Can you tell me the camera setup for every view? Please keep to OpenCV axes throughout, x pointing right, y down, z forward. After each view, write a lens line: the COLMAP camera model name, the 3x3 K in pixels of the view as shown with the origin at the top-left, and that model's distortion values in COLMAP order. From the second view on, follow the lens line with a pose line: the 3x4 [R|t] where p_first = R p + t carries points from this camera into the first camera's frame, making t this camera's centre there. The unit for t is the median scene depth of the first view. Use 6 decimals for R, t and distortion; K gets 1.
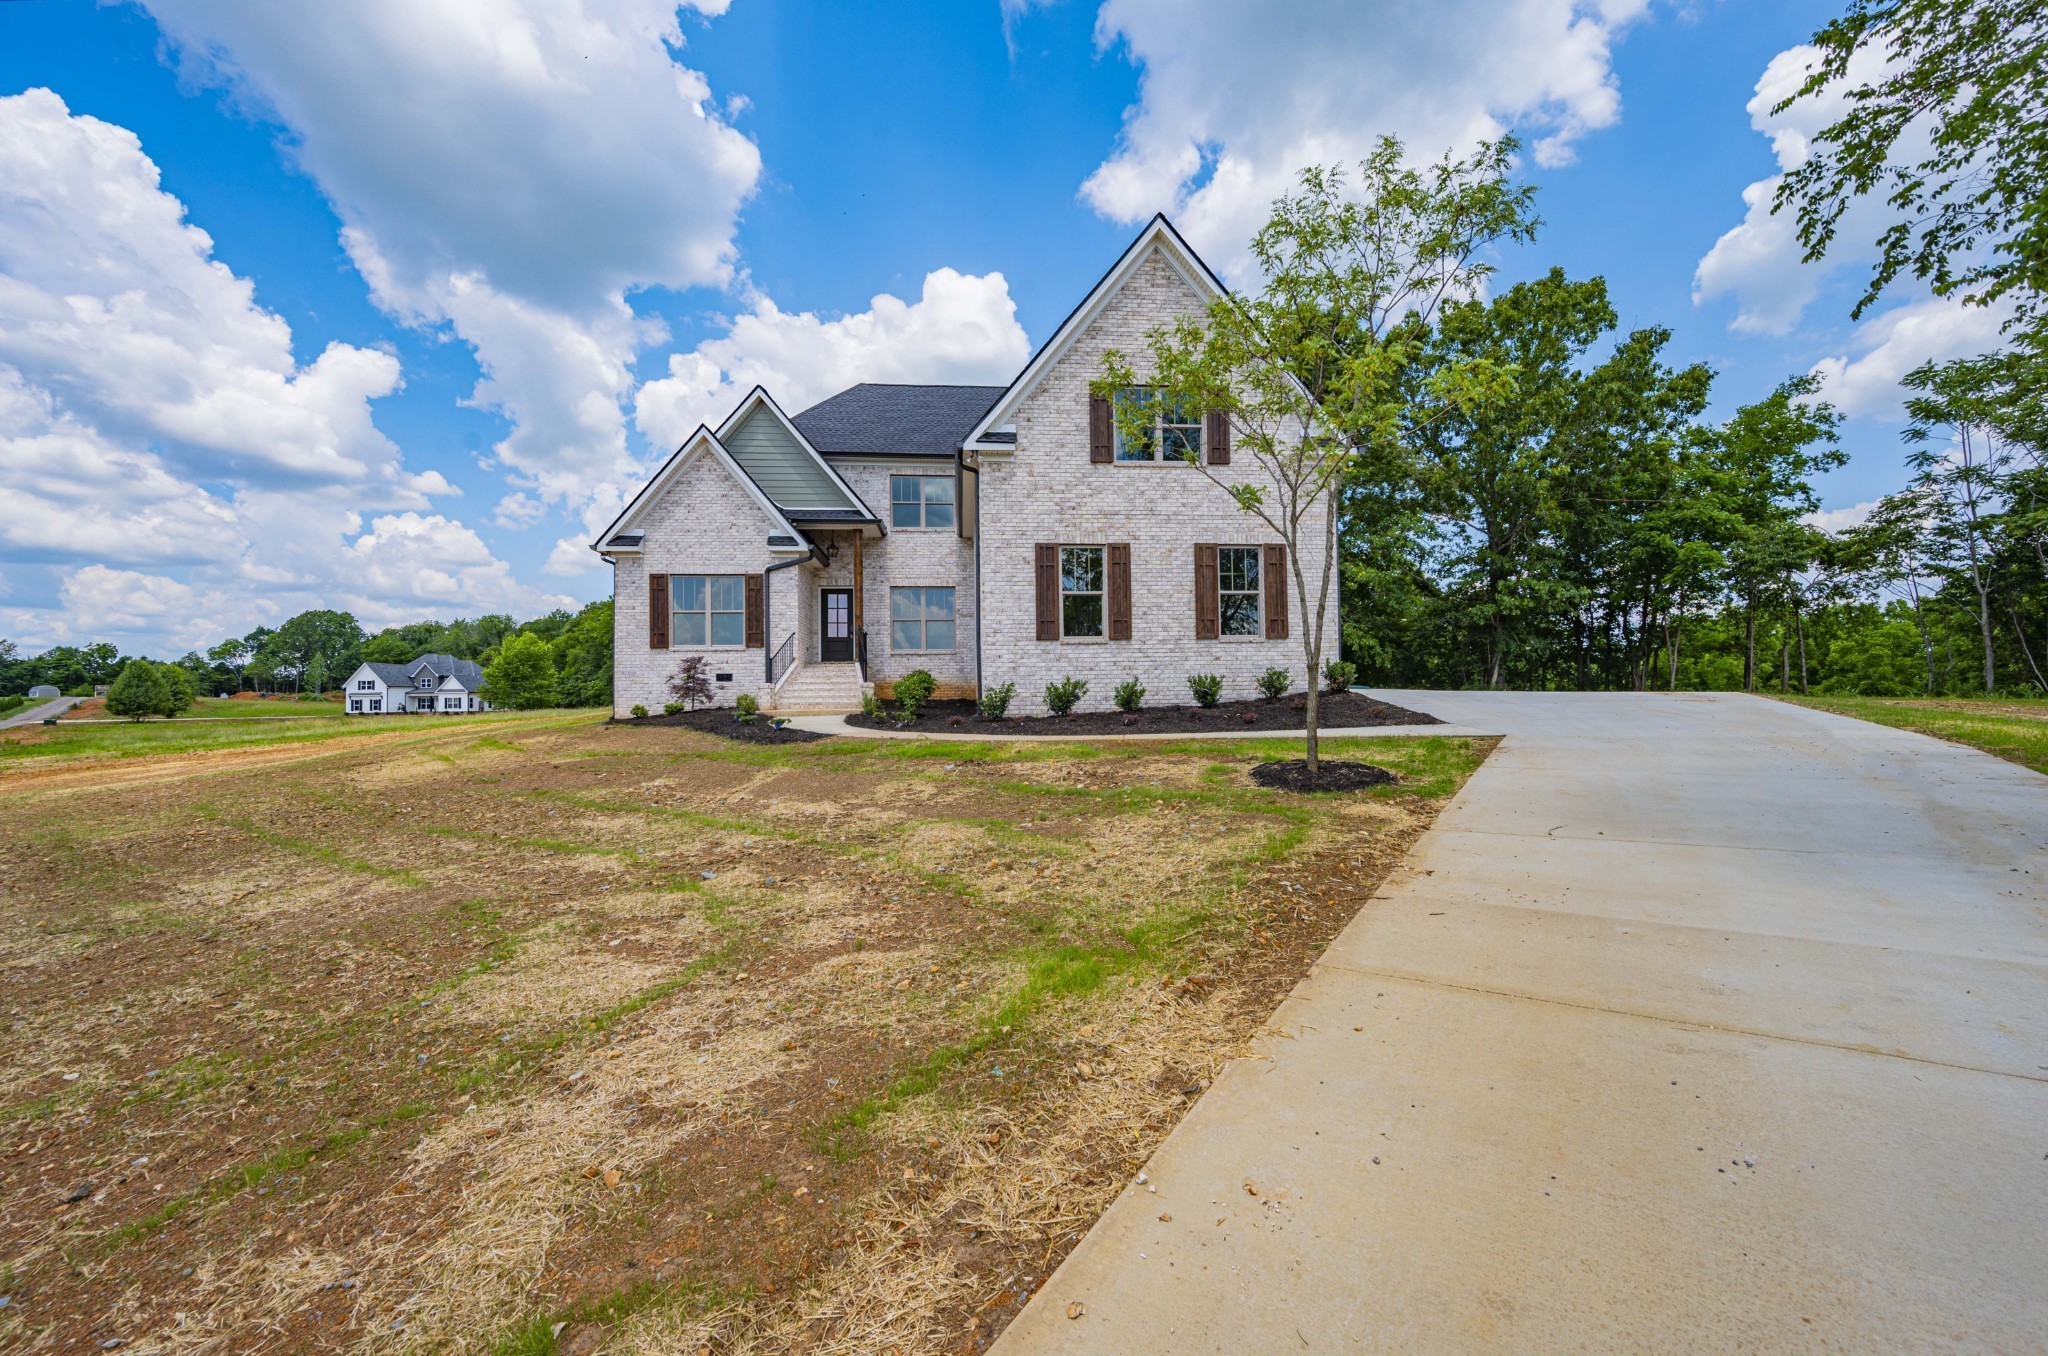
lens RADIAL K [[856.8, 0, 1024.0], [0, 856.8, 678.0], [0, 0, 1]] dist [0.000195, -0.000319]
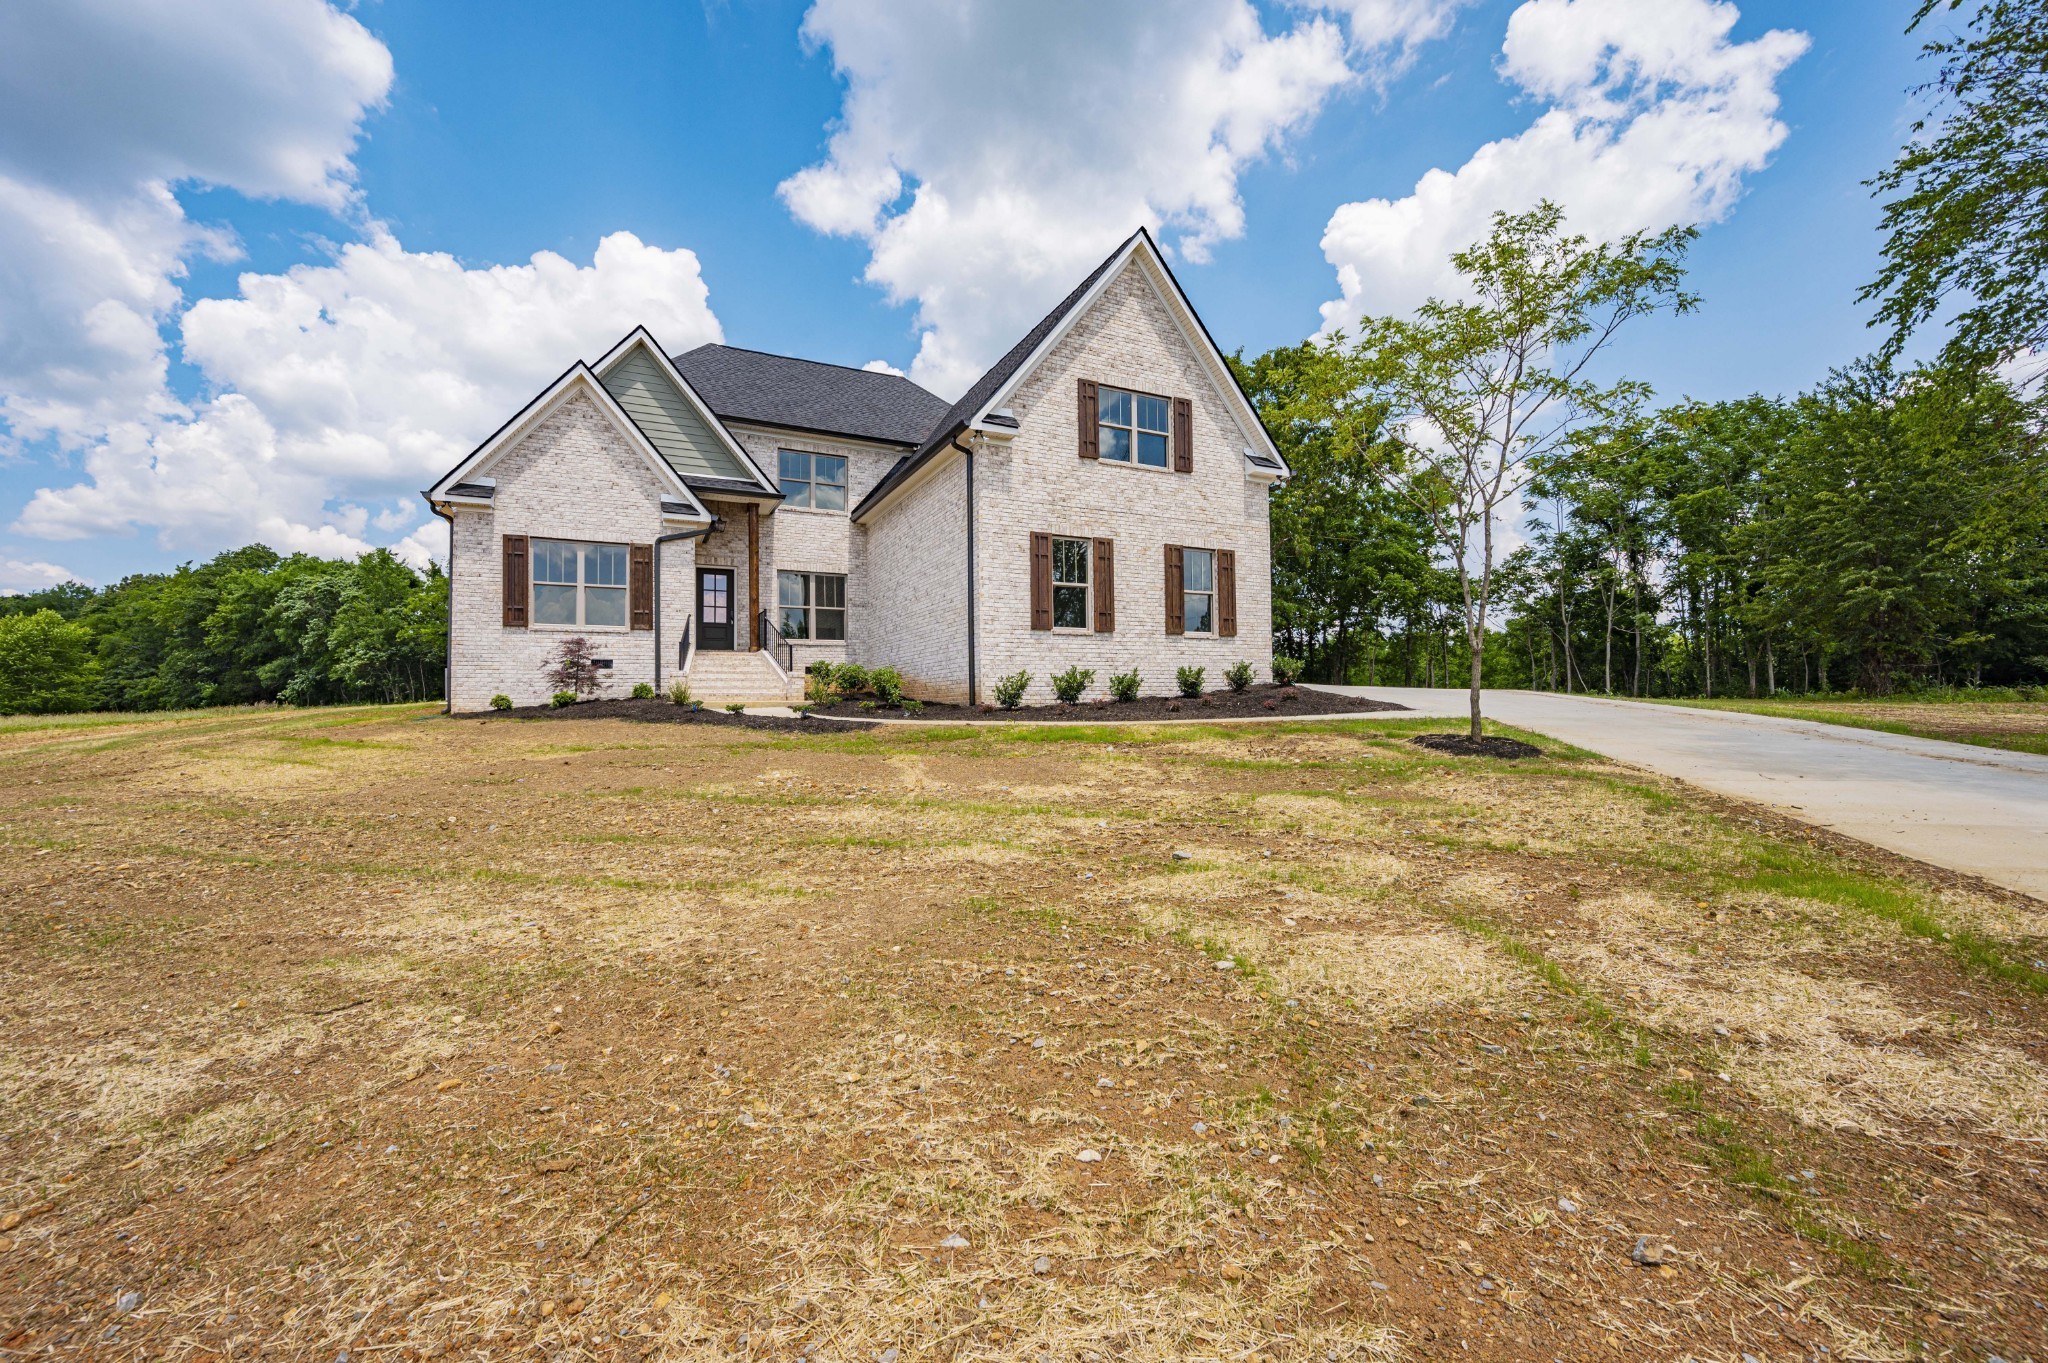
lens RADIAL K [[828.8, 0, 1025.7], [0, 828.8, 674.3], [0, 0, 1]] dist [0.016901, -0.009912]
pose [[0.929118, 0.015505, 0.369458, -0.266286], [-0.011029, 0.999838, -0.014226, 0.016666], [-0.369618, 0.009143, 0.929139, 0.086417]]
